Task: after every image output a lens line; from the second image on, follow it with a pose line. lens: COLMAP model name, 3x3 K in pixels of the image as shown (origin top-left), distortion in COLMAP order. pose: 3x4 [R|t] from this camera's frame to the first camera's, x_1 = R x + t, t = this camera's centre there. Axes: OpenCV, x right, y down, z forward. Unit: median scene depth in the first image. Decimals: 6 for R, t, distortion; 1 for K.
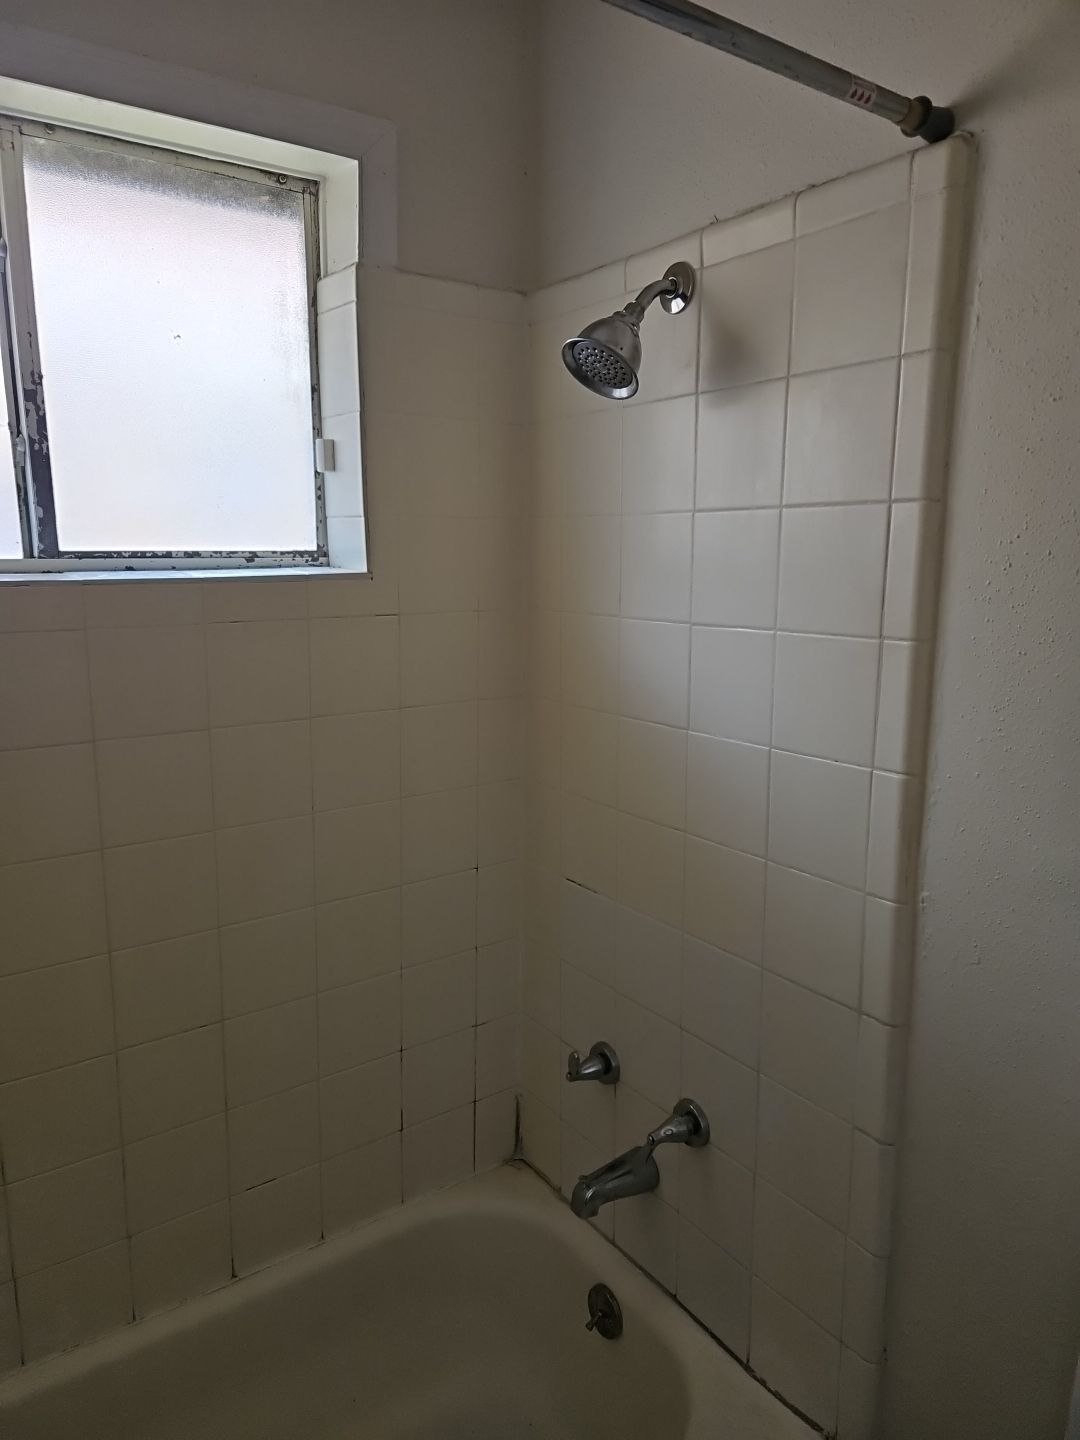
lens RADIAL K [[940.5, 0, 546.4], [0, 940.5, 710.1], [0, 0, 1]] dist [0.076435, -0.065413]
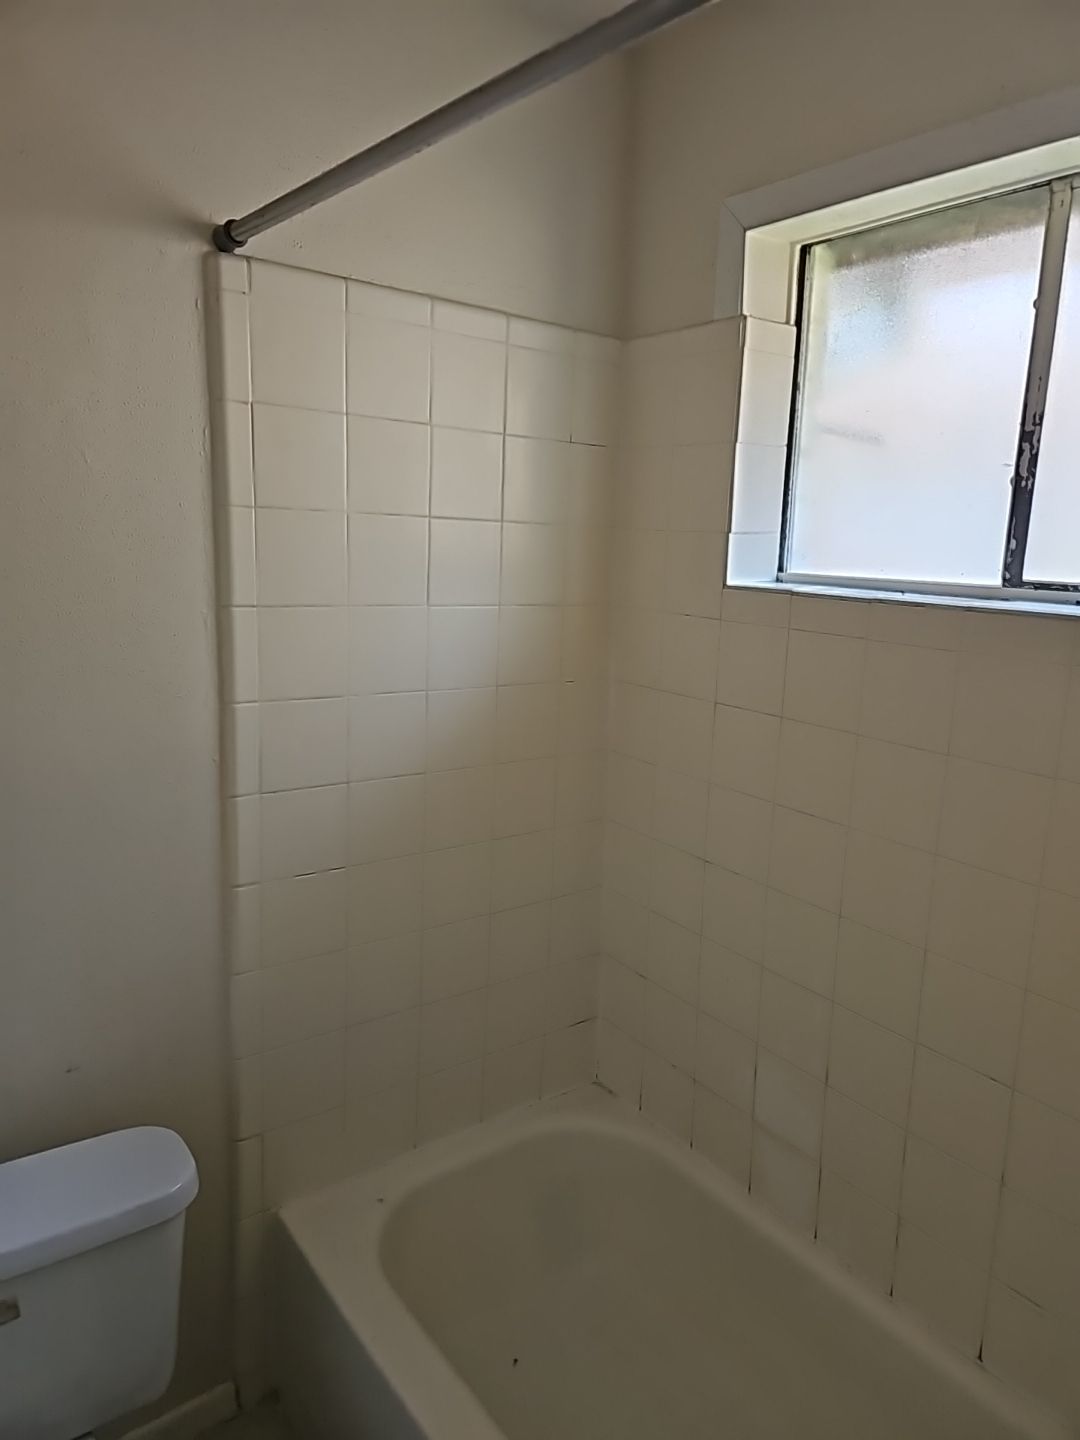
lens RADIAL K [[940.5, 0, 546.4], [0, 940.5, 710.1], [0, 0, 1]] dist [0.076435, -0.065413]
pose [[0.046372, 0.183126, -0.981995, 0.541478], [-0.233648, 0.957772, 0.167576, -0.085704], [0.971215, 0.221670, 0.087201, 0.441154]]
